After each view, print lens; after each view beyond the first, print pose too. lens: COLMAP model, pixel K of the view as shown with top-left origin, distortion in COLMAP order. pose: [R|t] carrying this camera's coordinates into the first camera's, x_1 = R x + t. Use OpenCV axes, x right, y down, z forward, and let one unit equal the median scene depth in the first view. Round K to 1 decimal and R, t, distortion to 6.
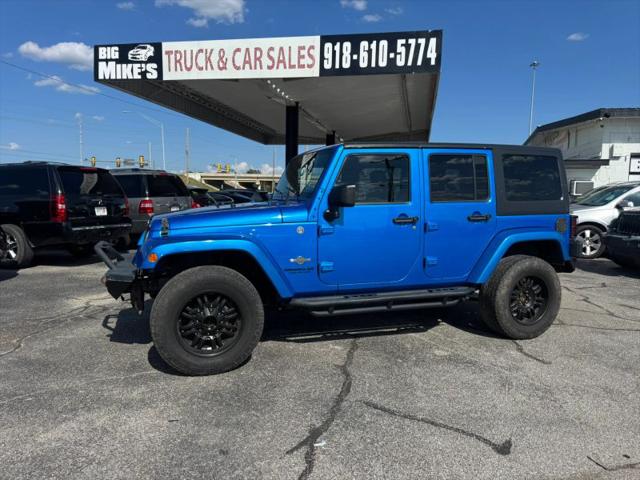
lens RADIAL K [[513.2, 0, 320.0], [0, 513.2, 240.0], [0, 0, 1]] dist [0.013080, -0.001261]
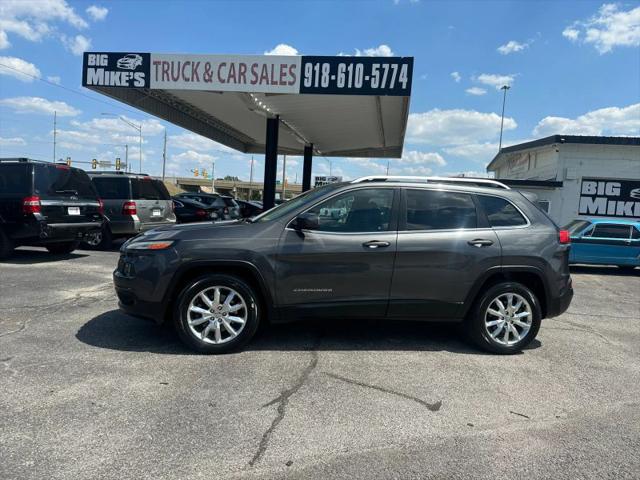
lens RADIAL K [[518.2, 0, 328.5], [0, 518.2, 236.8], [0, 0, 1]] dist [0.052774, -0.099085]
pose [[0.997342, 0.034409, 0.064227, -0.000405], [-0.032702, 0.999088, -0.027444, 0.008246], [-0.065113, 0.025270, 0.997558, -0.078136]]
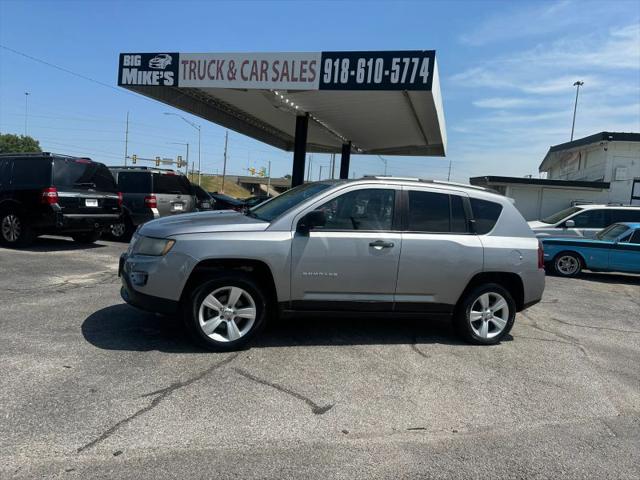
lens RADIAL K [[518.2, 0, 328.5], [0, 518.2, 236.8], [0, 0, 1]] dist [0.052774, -0.099085]
pose [[0.994457, 0.063243, -0.084002, 0.126858], [-0.065219, 0.997650, -0.020984, 0.006902], [0.082477, 0.026346, 0.996245, -0.063389]]
